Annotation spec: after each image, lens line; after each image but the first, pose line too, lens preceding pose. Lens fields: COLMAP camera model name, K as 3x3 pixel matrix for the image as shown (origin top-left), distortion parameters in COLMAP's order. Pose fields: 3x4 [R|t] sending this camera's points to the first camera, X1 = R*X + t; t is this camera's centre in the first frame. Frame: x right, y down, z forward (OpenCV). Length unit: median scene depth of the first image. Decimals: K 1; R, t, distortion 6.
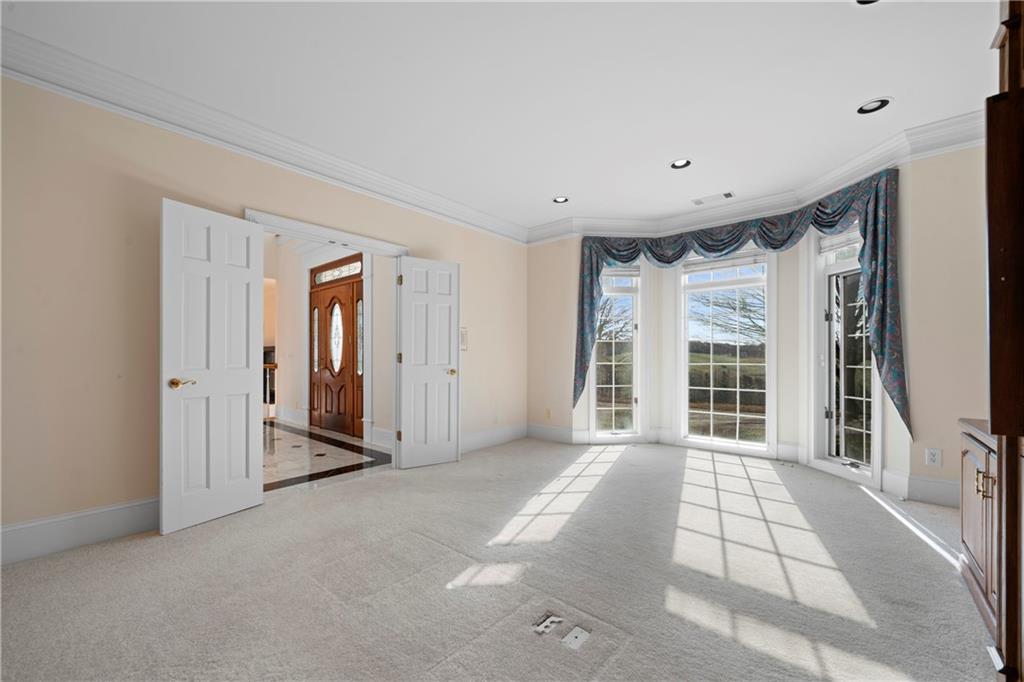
lens RADIAL K [[396.1, 0, 496.6], [0, 396.1, 340.8], [0, 0, 1]] dist [-0.000248, -0.000183]
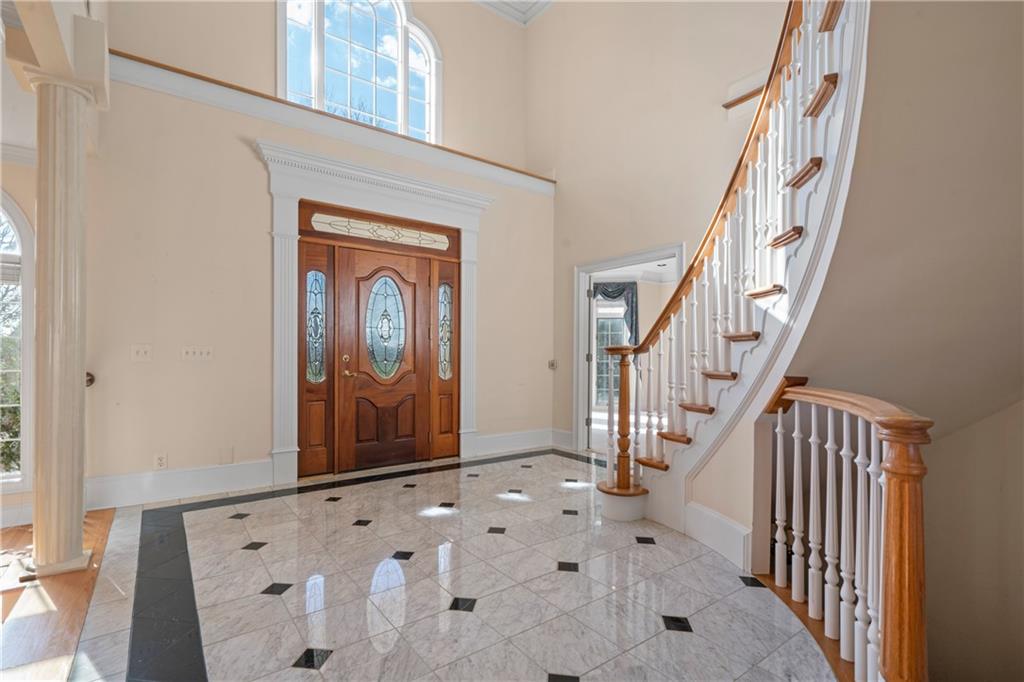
lens RADIAL K [[478.0, 0, 507.6], [0, 478.0, 354.5], [0, 0, 1]] dist [-0.000064, 0.000070]
pose [[0.200067, 0.001758, 0.979781, -2.100050], [-0.040939, 0.999140, 0.006567, 0.039148], [-0.978927, -0.041425, 0.199966, 1.143777]]
